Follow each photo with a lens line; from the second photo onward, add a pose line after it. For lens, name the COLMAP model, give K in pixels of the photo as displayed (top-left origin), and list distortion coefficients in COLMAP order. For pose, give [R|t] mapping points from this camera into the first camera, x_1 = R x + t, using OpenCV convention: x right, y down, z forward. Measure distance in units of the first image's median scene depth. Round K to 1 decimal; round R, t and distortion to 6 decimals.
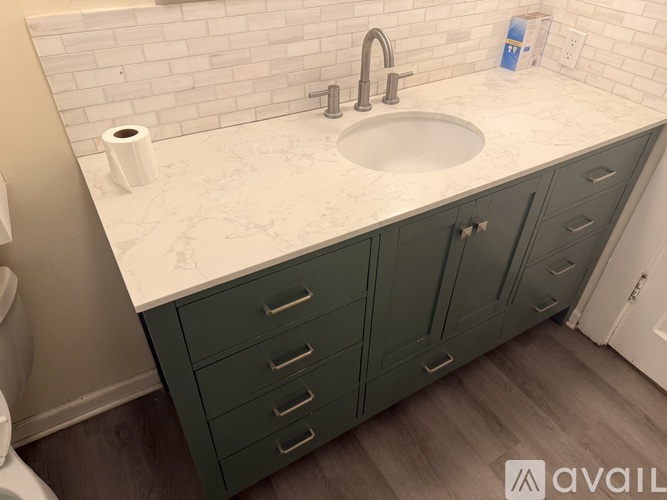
lens RADIAL K [[474.3, 0, 344.0], [0, 474.3, 249.5], [0, 0, 1]] dist [0.059682, -0.072335]
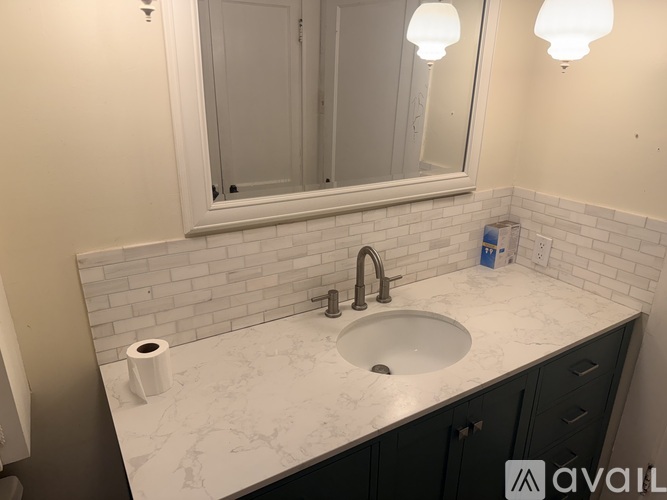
lens RADIAL K [[470.3, 0, 340.1], [0, 470.3, 250.5], [0, 0, 1]] dist [0.174207, -0.348866]
pose [[0.999739, -0.021205, -0.008502, 0.007447], [0.017266, 0.944996, -0.326627, -0.071222], [0.014961, 0.326395, 0.945115, -0.110673]]
